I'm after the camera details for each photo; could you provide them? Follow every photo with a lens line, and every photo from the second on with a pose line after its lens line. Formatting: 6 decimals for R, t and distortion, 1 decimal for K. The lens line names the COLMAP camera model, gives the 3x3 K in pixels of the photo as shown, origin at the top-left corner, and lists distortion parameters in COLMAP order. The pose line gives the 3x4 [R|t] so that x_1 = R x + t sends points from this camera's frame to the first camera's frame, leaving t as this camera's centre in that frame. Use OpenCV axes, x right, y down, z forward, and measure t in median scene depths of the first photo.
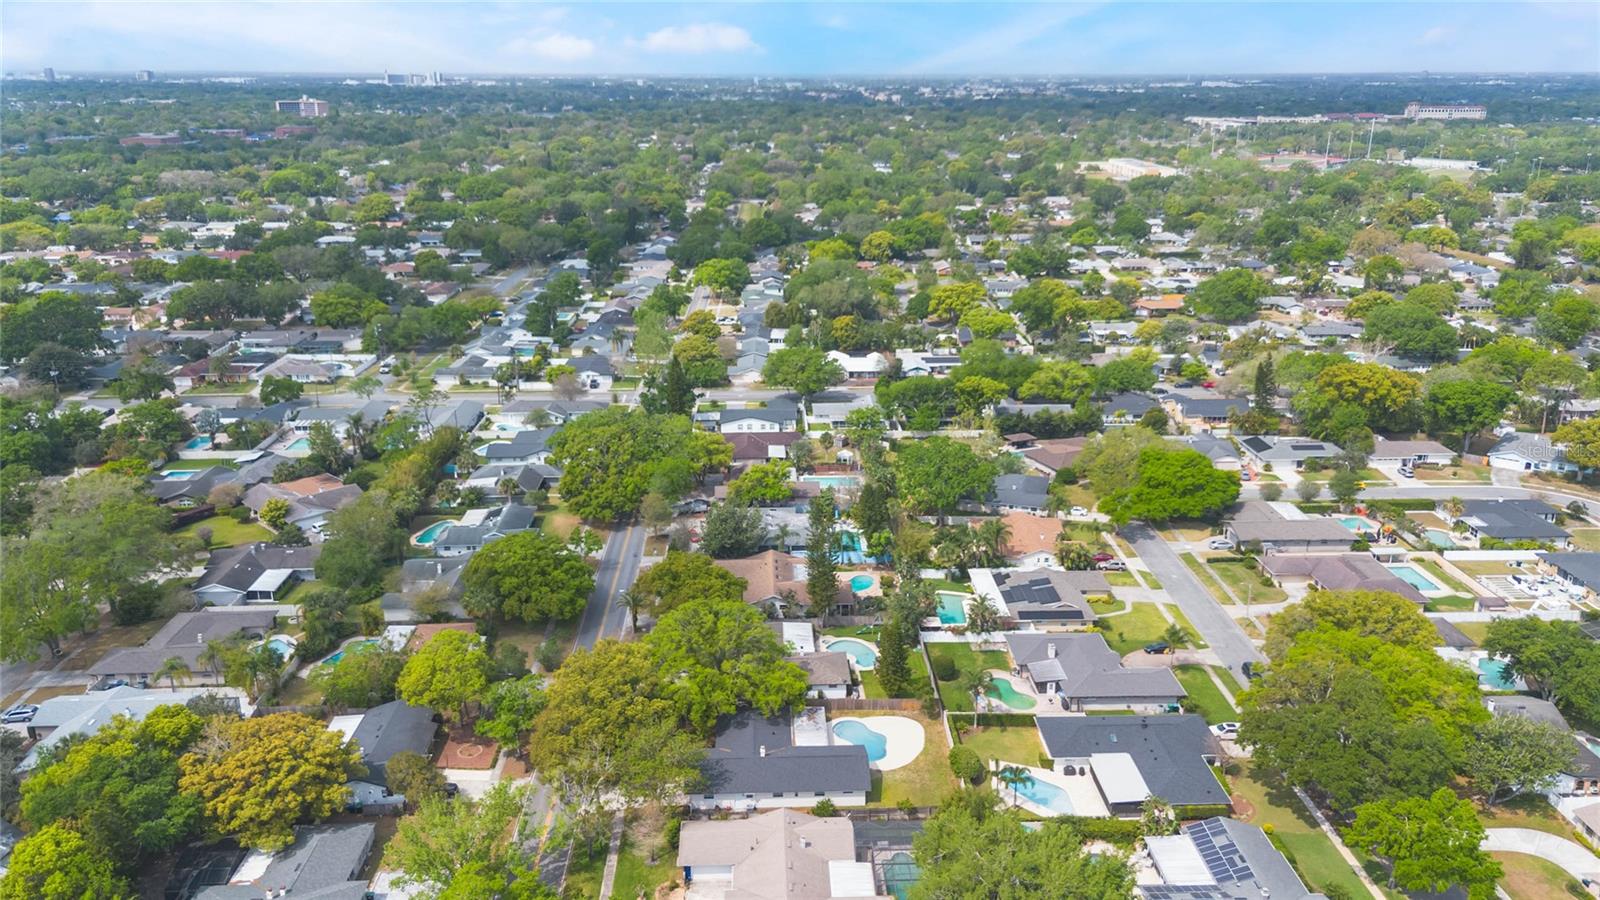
lens RADIAL K [[1202.5, 0, 808.8], [0, 1202.5, 451.4], [0, 0, 1]] dist [0.021485, 0.004874]
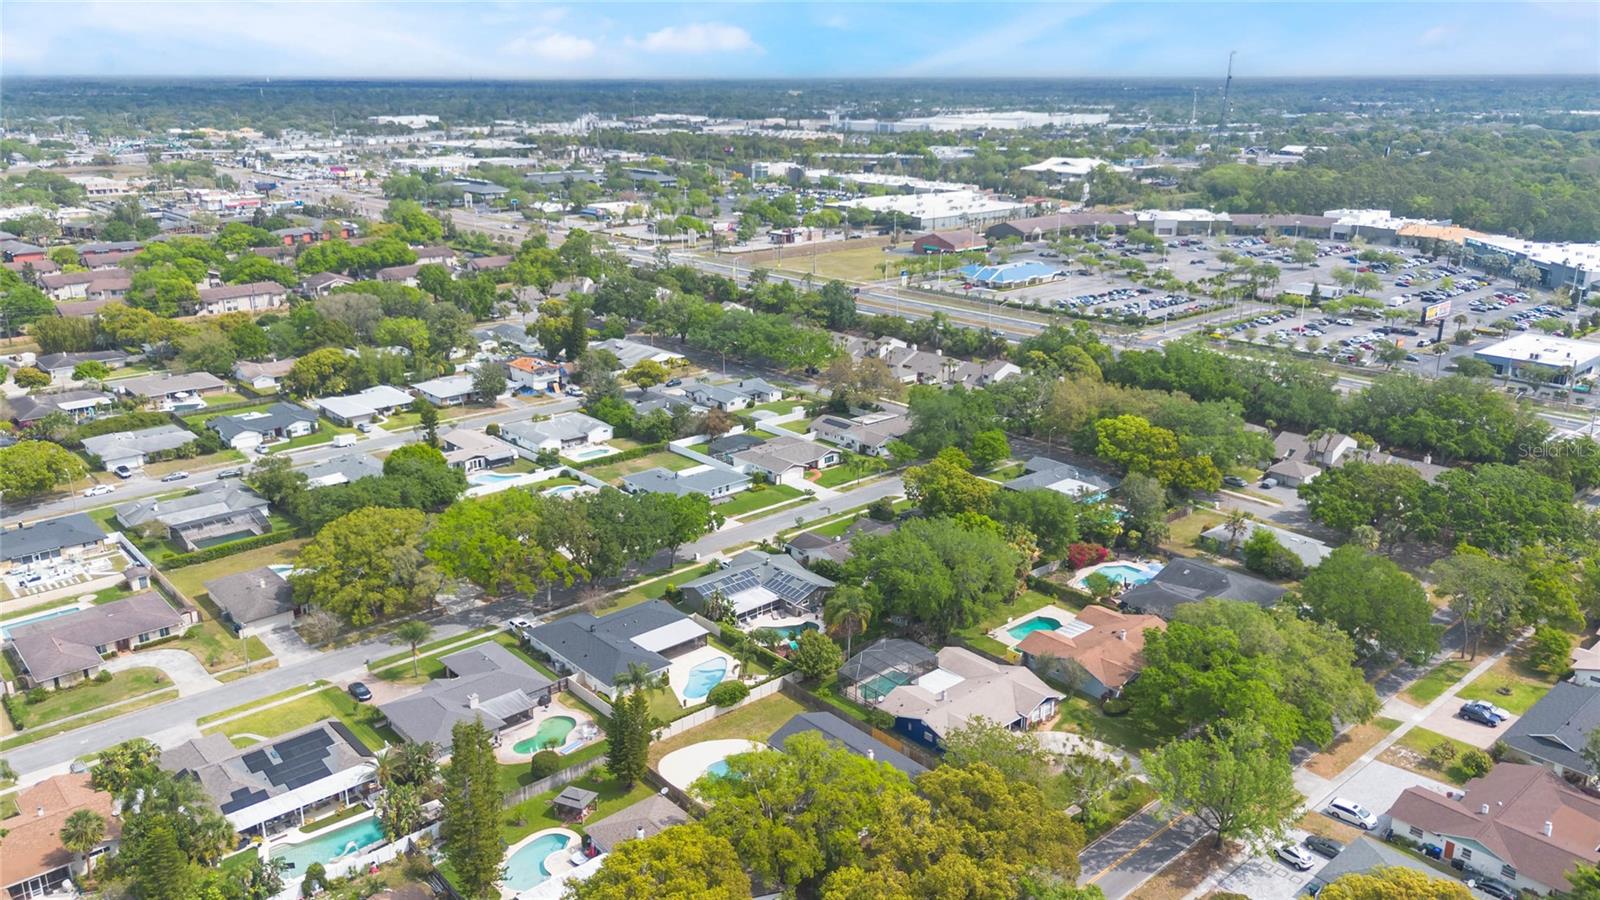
lens RADIAL K [[1182.5, 0, 806.4], [0, 1182.5, 456.8], [0, 0, 1]] dist [0.088496, -0.130621]
pose [[-0.635179, -0.240435, 0.733988, -0.410890], [0.231952, 0.847065, 0.478203, -0.258774], [-0.736712, 0.473995, -0.482269, 0.911392]]
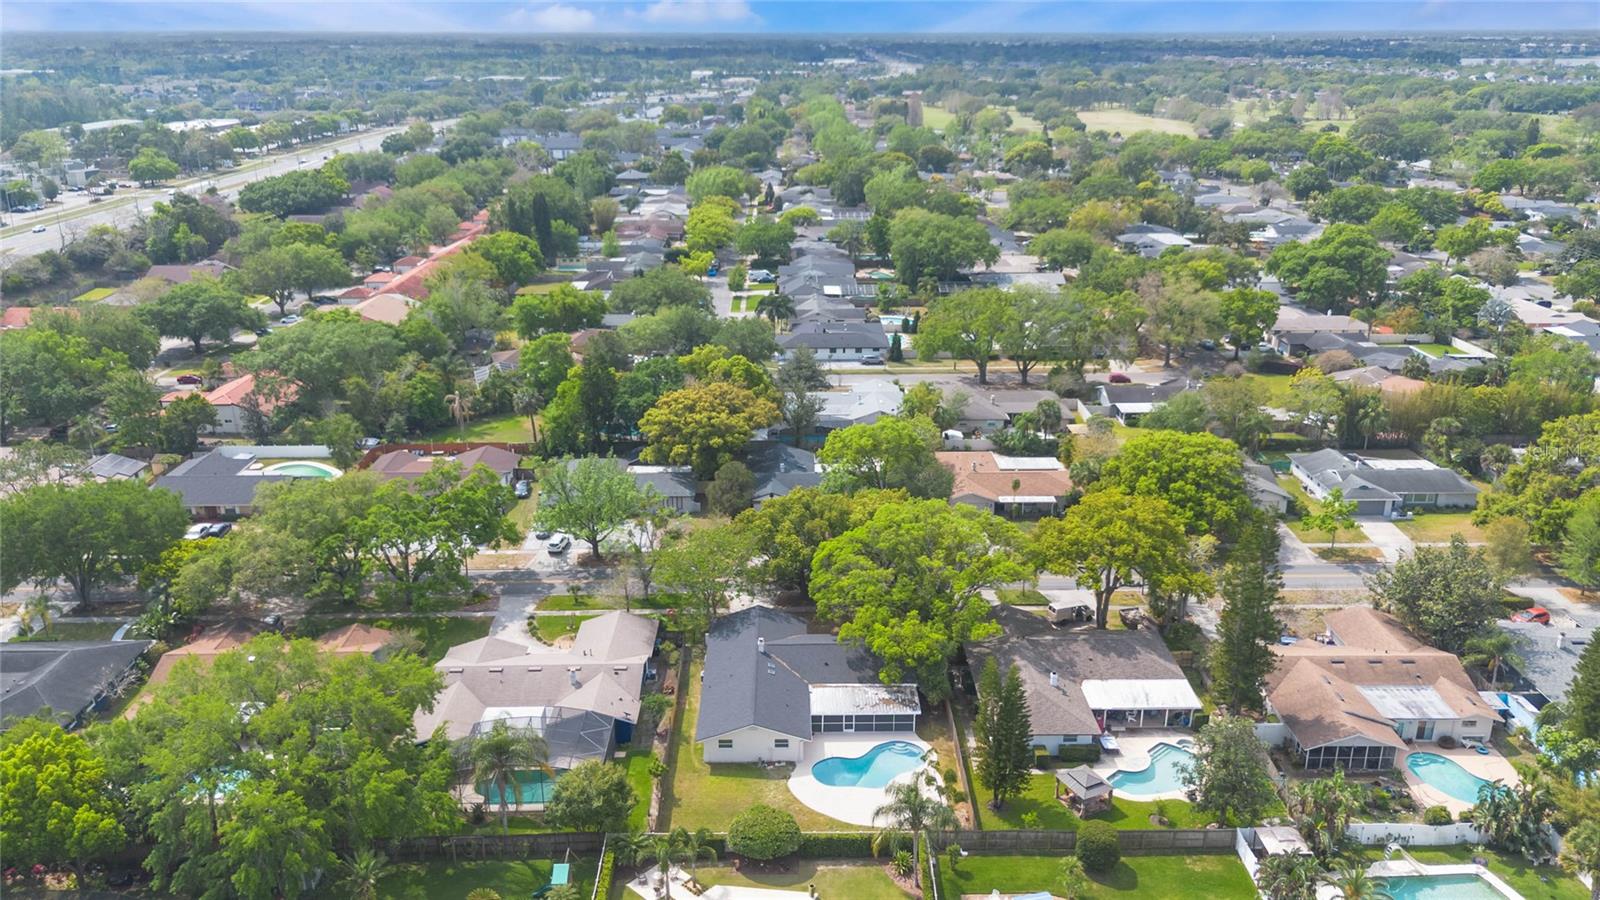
lens RADIAL K [[1206.6, 0, 808.6], [0, 1206.6, 450.0], [0, 0, 1]] dist [0.060352, -0.054694]
pose [[-0.034157, 0.326270, -0.944659, 0.439320], [-0.303049, 0.897328, 0.320880, -0.083368], [0.952363, 0.297238, 0.068226, 0.624618]]
